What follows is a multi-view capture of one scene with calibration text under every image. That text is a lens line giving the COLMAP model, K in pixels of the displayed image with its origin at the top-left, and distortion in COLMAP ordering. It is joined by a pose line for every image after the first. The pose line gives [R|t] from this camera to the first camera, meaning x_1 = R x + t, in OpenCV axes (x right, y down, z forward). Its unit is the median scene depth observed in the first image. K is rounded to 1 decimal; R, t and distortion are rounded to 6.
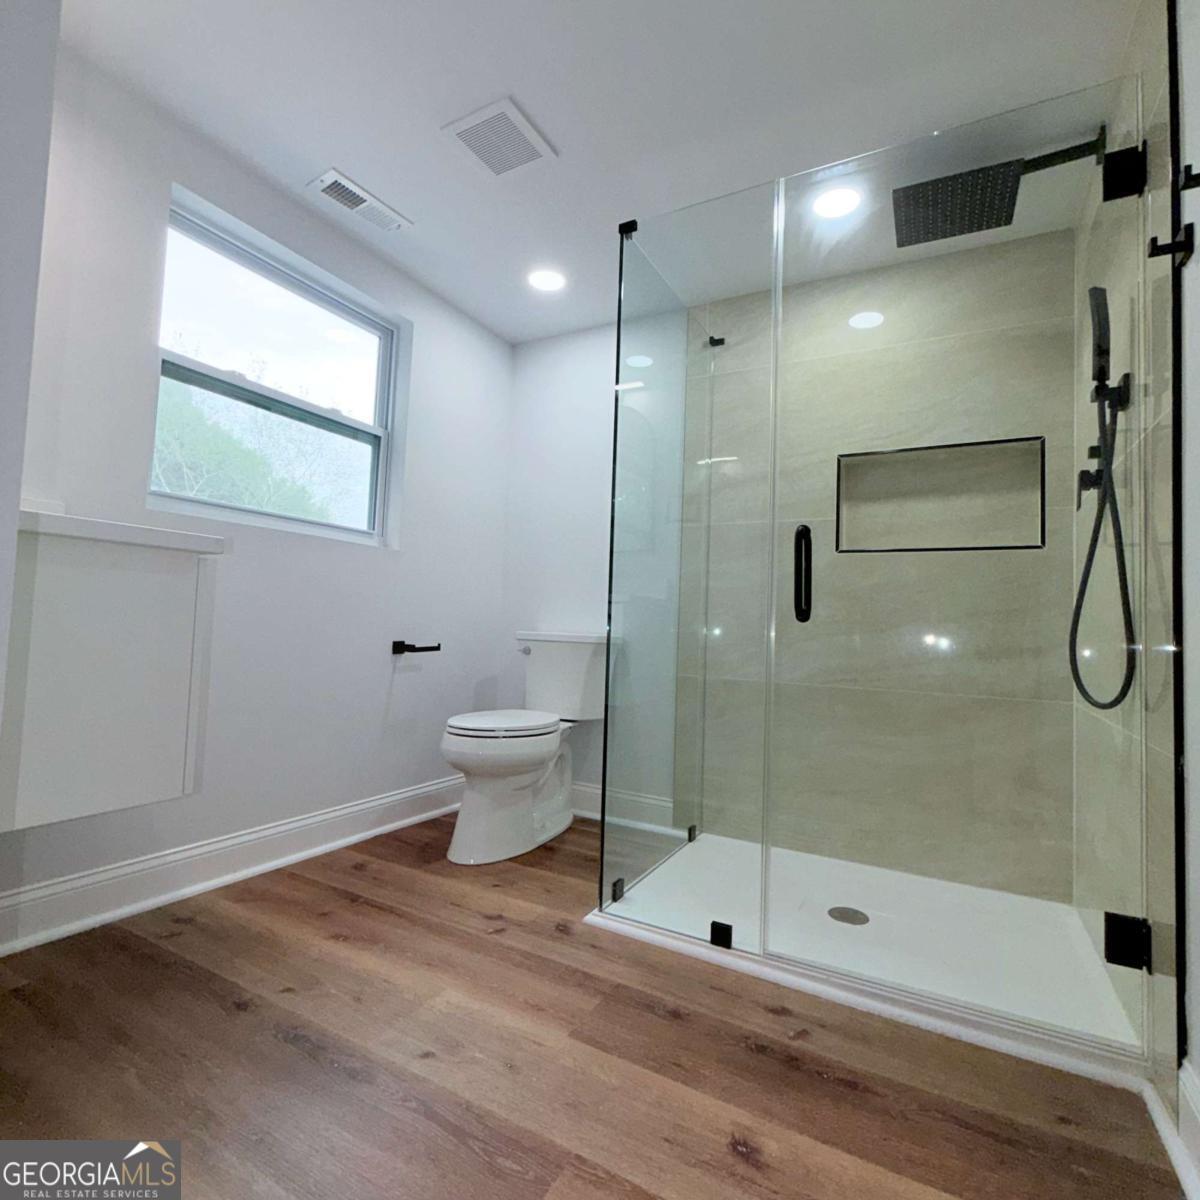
lens RADIAL K [[638.8, 0, 599.1], [0, 638.8, 596.8], [0, 0, 1]] dist [-0.000039, 0.000418]
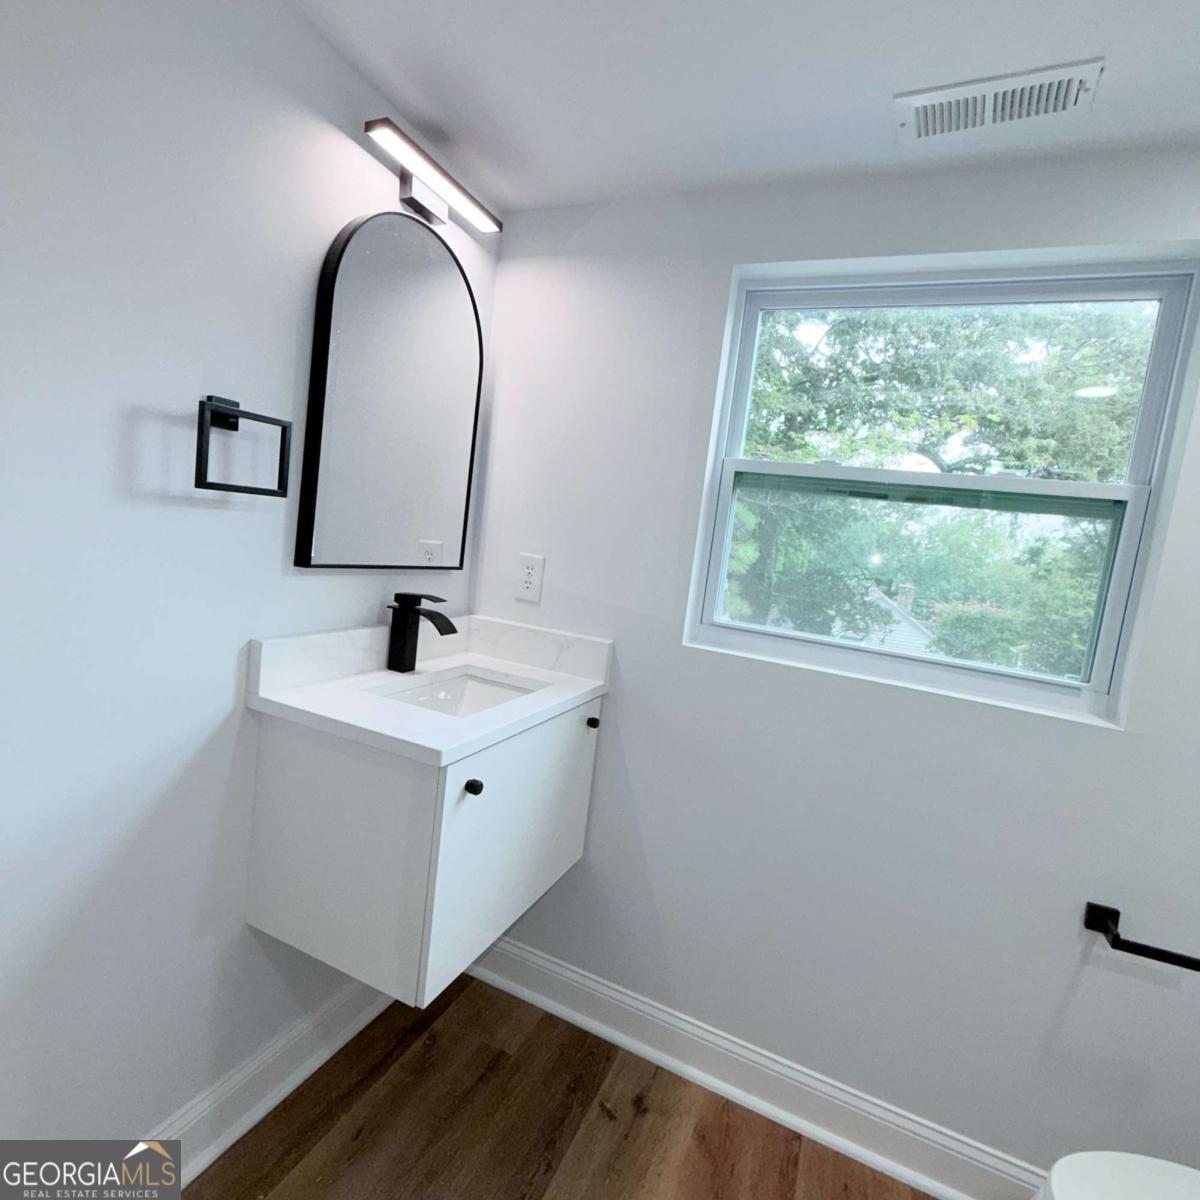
lens RADIAL K [[638.8, 0, 599.1], [0, 638.8, 596.8], [0, 0, 1]] dist [-0.000039, 0.000418]
pose [[0.095292, 0.067166, -0.993181, 0.181275], [-0.071915, 0.995579, 0.060428, -0.242263], [0.992848, 0.065667, 0.099701, 0.740482]]
